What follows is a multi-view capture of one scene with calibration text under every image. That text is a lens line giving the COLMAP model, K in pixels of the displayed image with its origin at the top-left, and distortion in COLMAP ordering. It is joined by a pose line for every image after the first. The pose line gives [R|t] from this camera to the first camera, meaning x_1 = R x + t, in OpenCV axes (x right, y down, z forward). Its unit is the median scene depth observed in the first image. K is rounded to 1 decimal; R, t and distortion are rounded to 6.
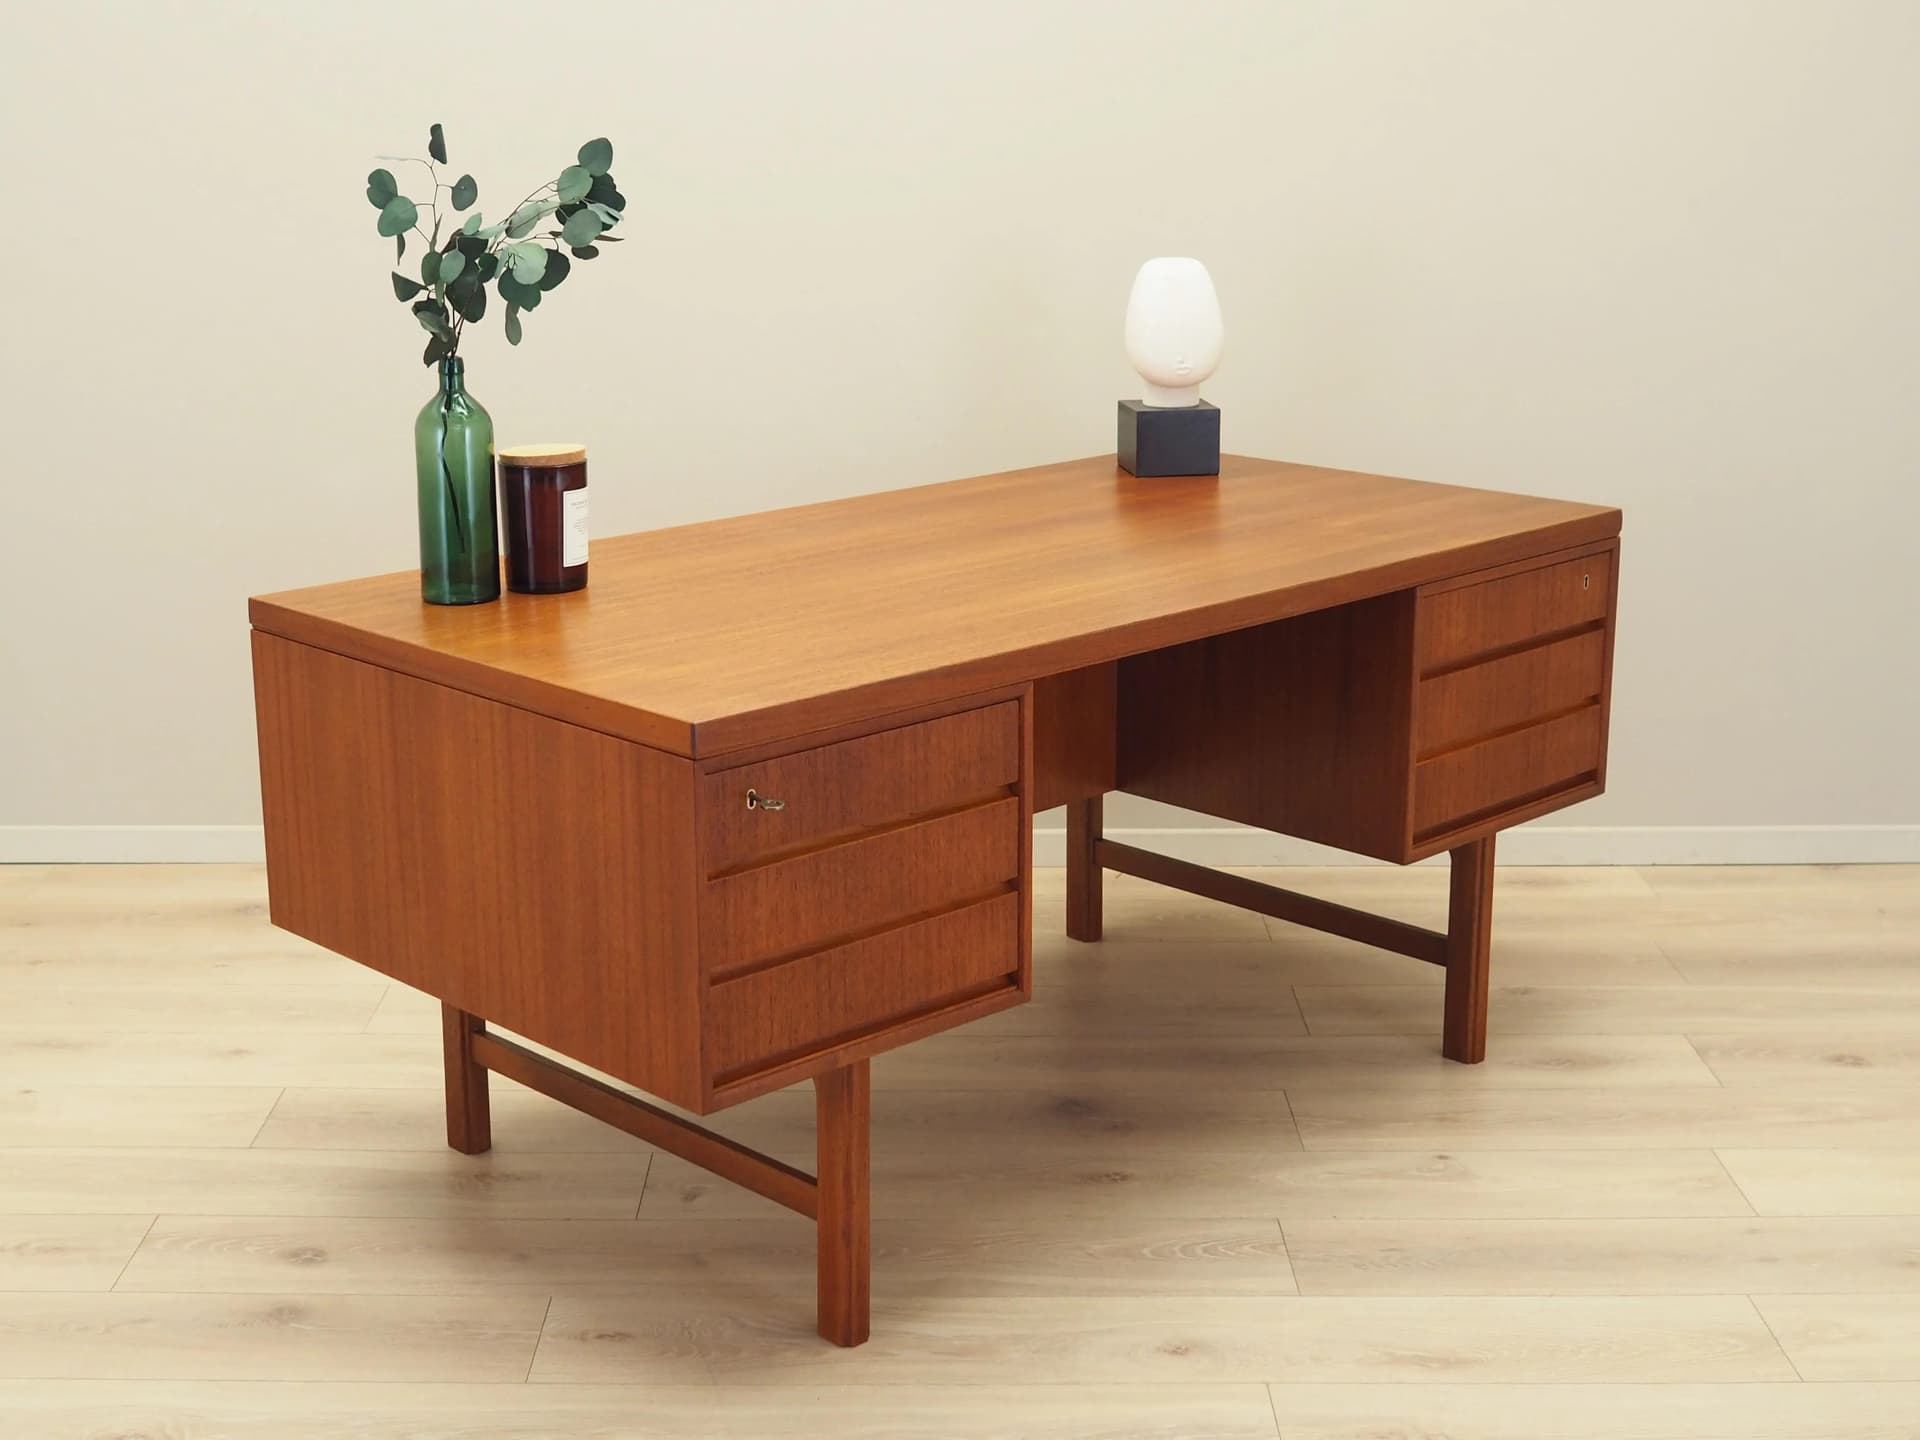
lens RADIAL K [[2680.0, 0, 884.7], [0, 2680.0, 720.4], [0, 0, 1]] dist [0.011034, -0.011641]
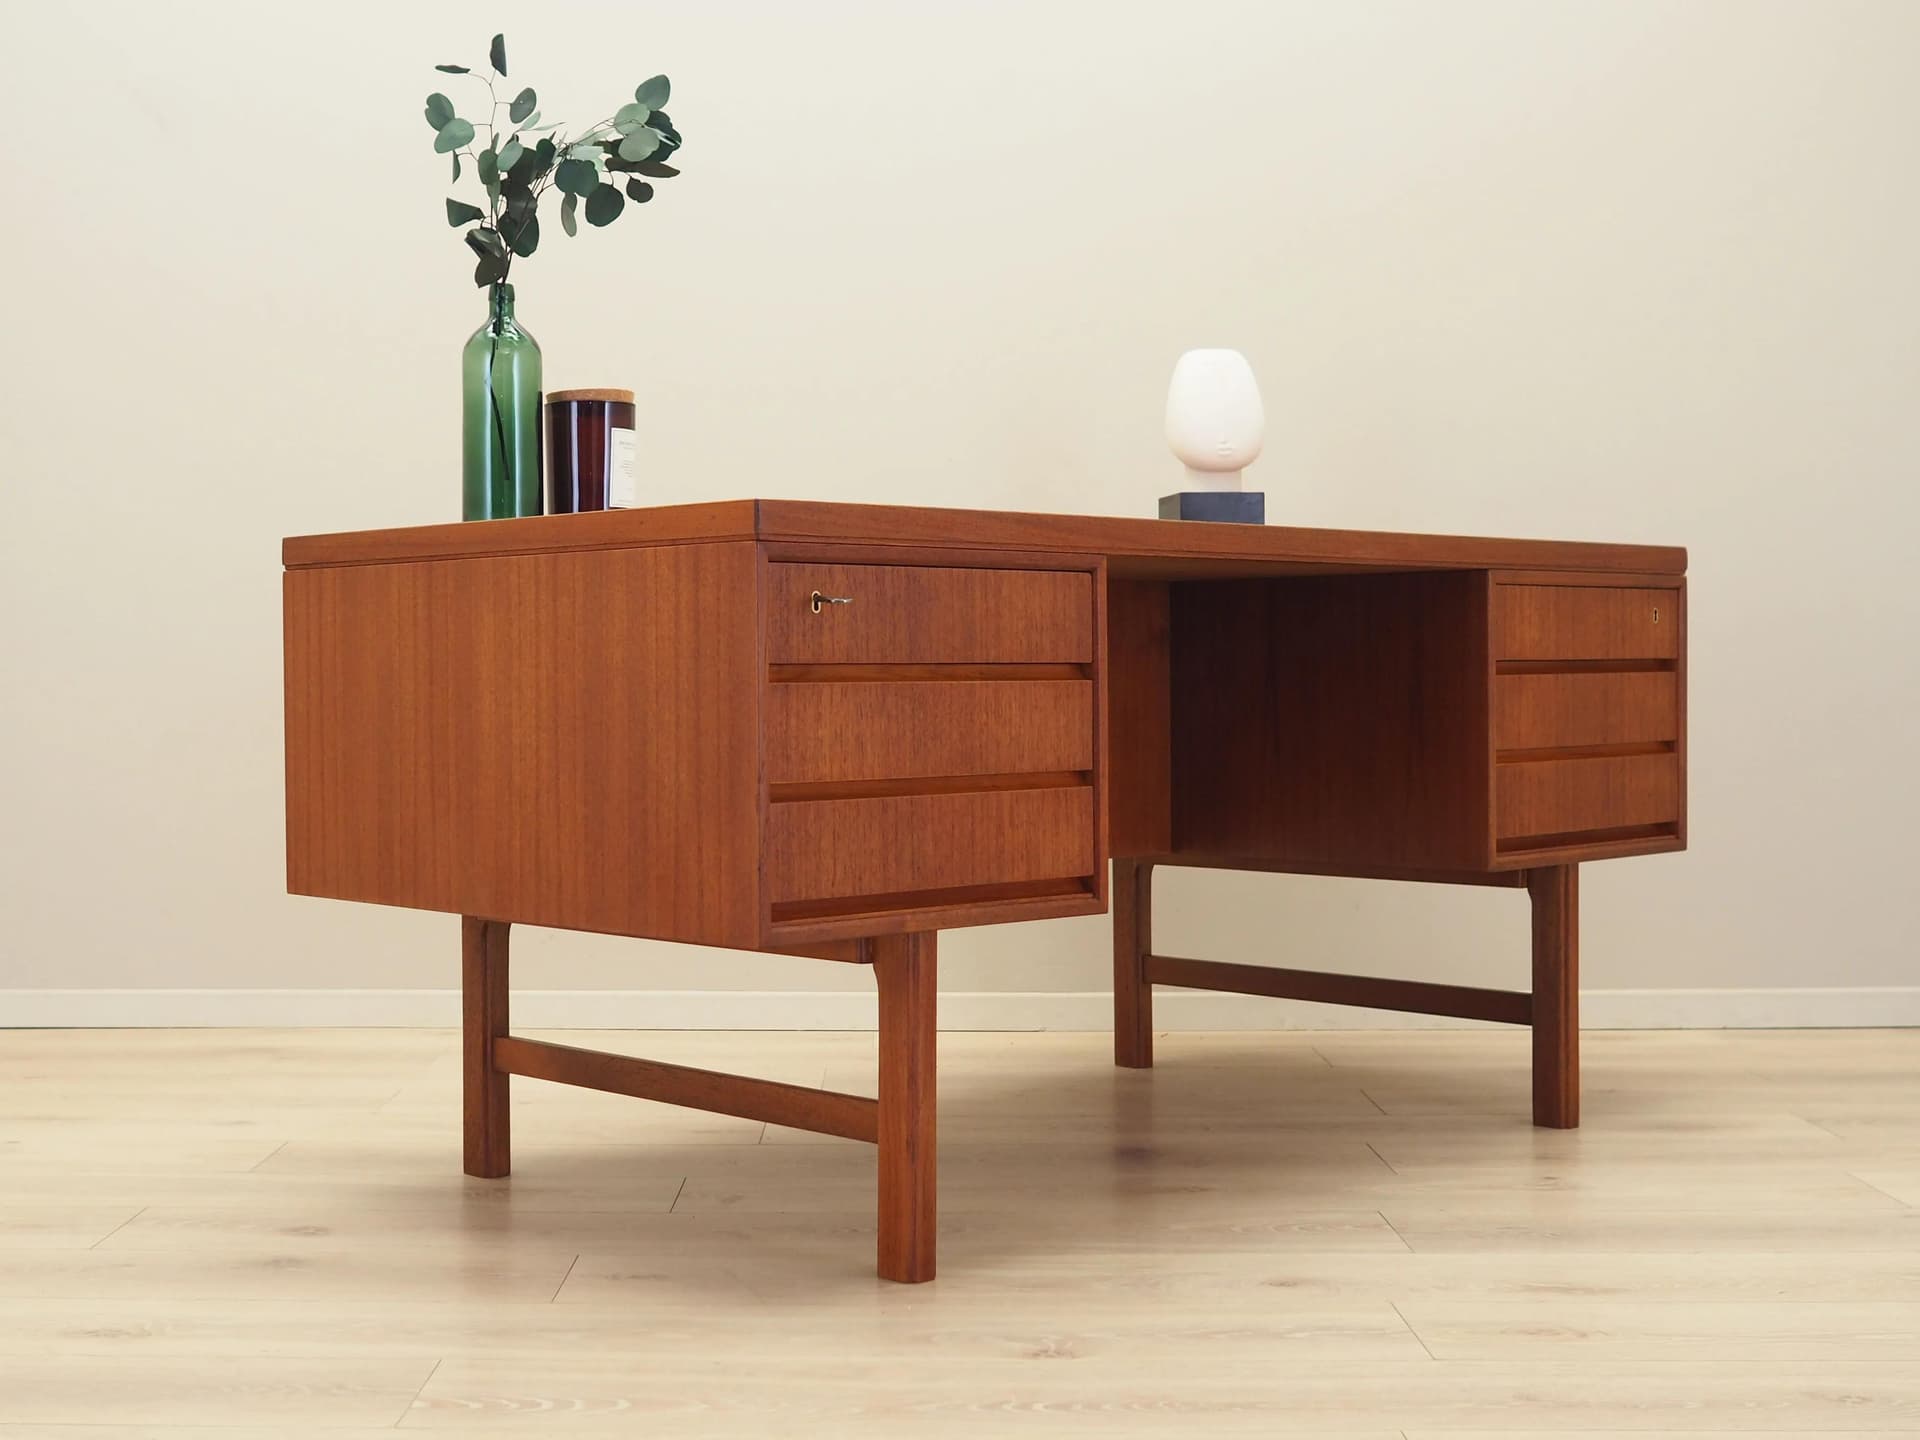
lens RADIAL K [[2570.8, 0, 836.5], [0, 2570.8, 717.9], [0, 0, 1]] dist [0.002544, 0.029705]
pose [[0.999932, 0.000922, -0.011615, -0.027881], [-0.003604, 0.972463, -0.233030, 0.239577], [0.011081, 0.233056, 0.972400, 0.120277]]
